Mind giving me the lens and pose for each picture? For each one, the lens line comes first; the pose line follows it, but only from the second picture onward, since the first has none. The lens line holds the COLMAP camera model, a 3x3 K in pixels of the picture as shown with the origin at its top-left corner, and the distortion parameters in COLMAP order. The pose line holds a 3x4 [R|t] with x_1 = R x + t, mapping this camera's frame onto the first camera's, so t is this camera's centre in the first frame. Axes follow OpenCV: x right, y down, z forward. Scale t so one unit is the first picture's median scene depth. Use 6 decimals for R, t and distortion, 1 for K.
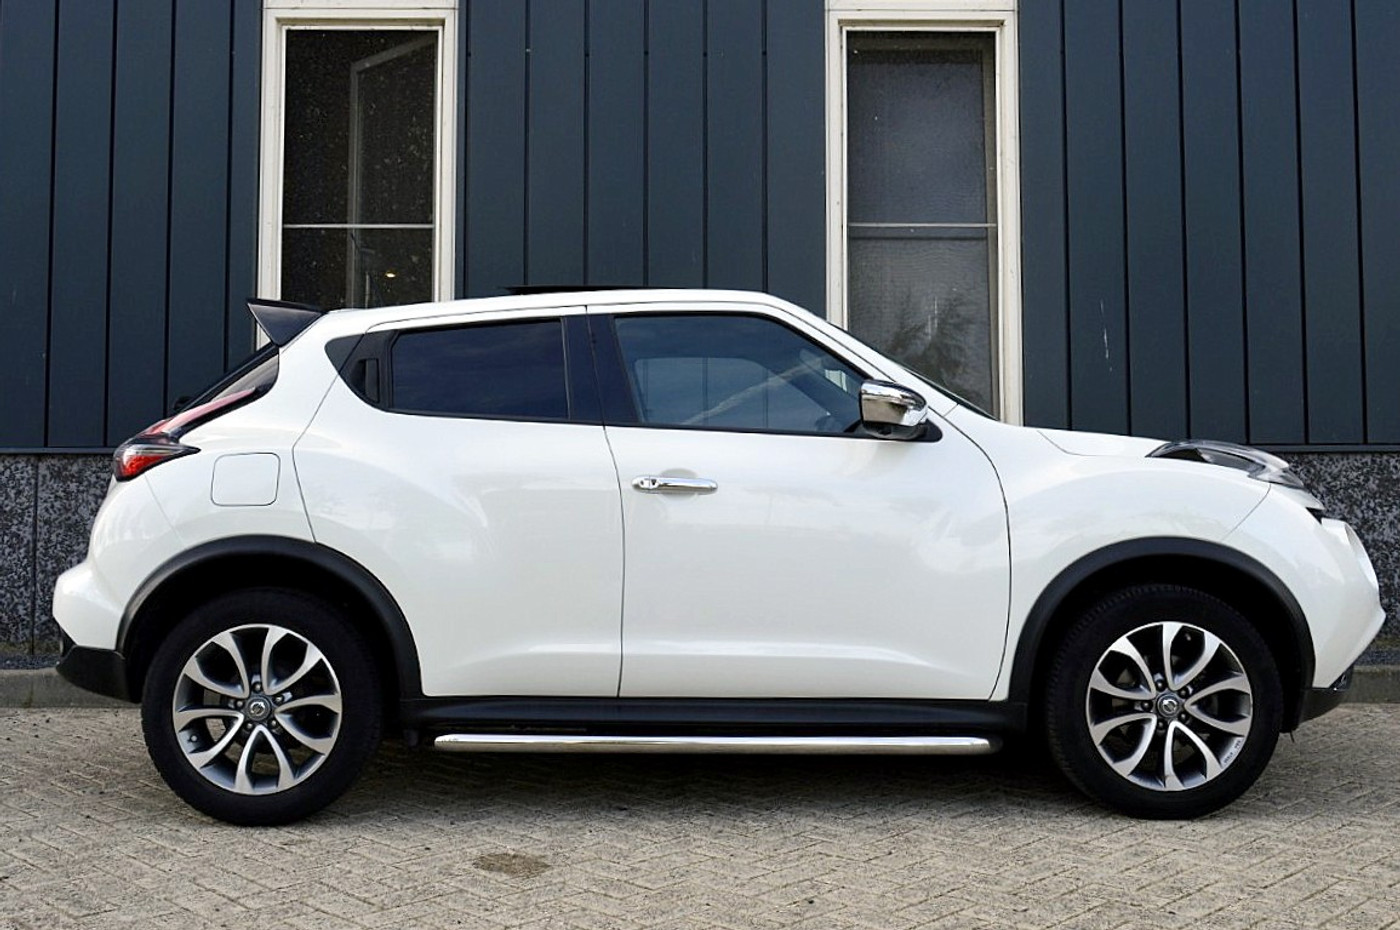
lens RADIAL K [[1470.3, 0, 700.0], [0, 1470.3, 465.0], [0, 0, 1]] dist [-0.007099, -0.016436]
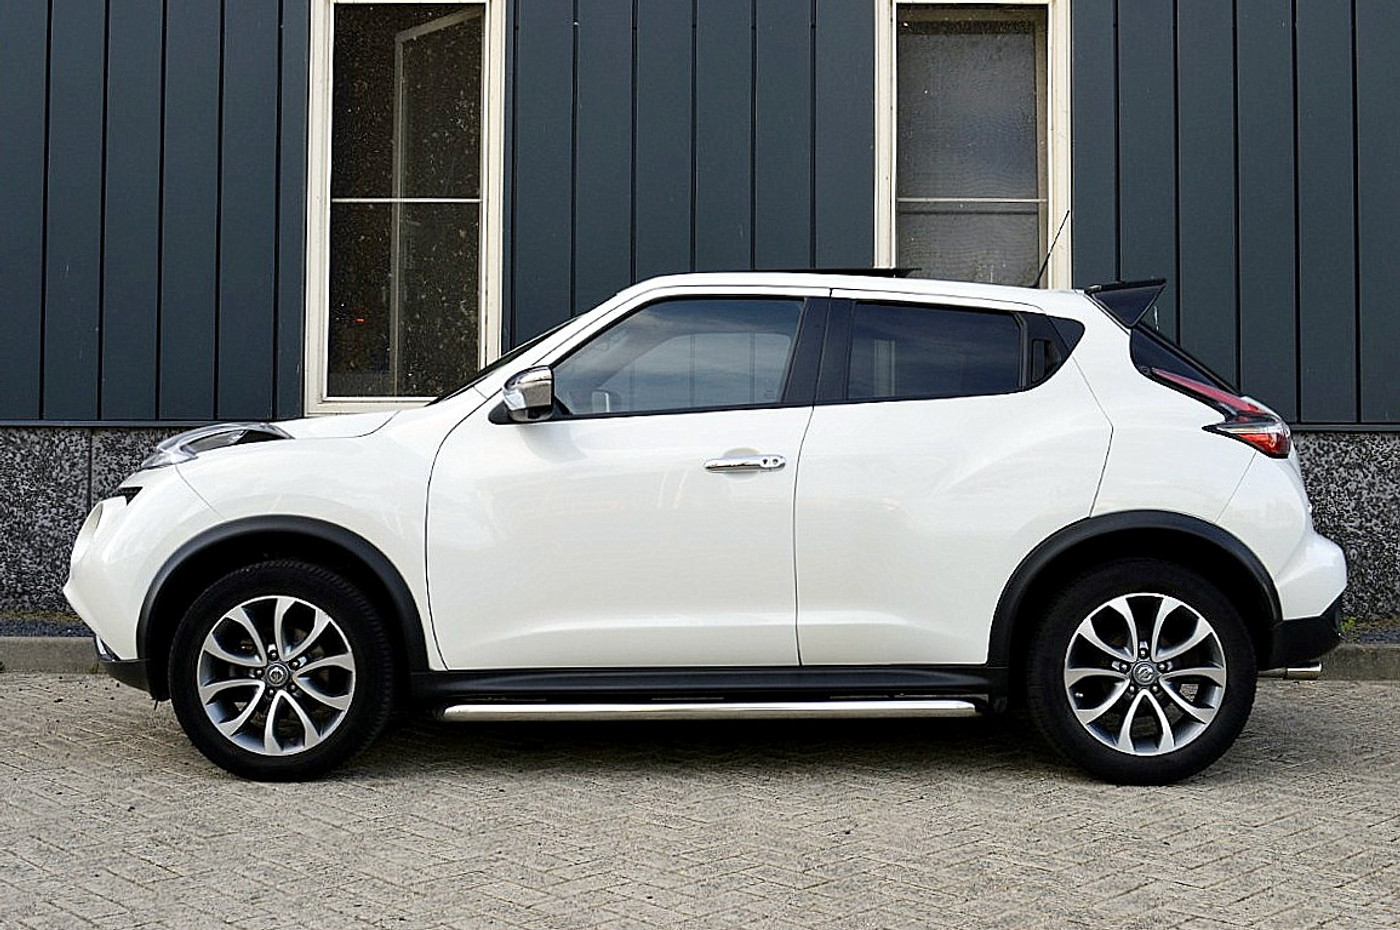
lens RADIAL K [[1626.4, 0, 700.0], [0, 1626.4, 465.0], [0, 0, 1]] dist [-0.026647, -0.029505]
pose [[0.999664, 0.005497, -0.025346, -0.003488], [-0.005059, 0.999837, 0.017313, -0.002737], [0.025437, -0.017179, 0.999529, -0.106092]]
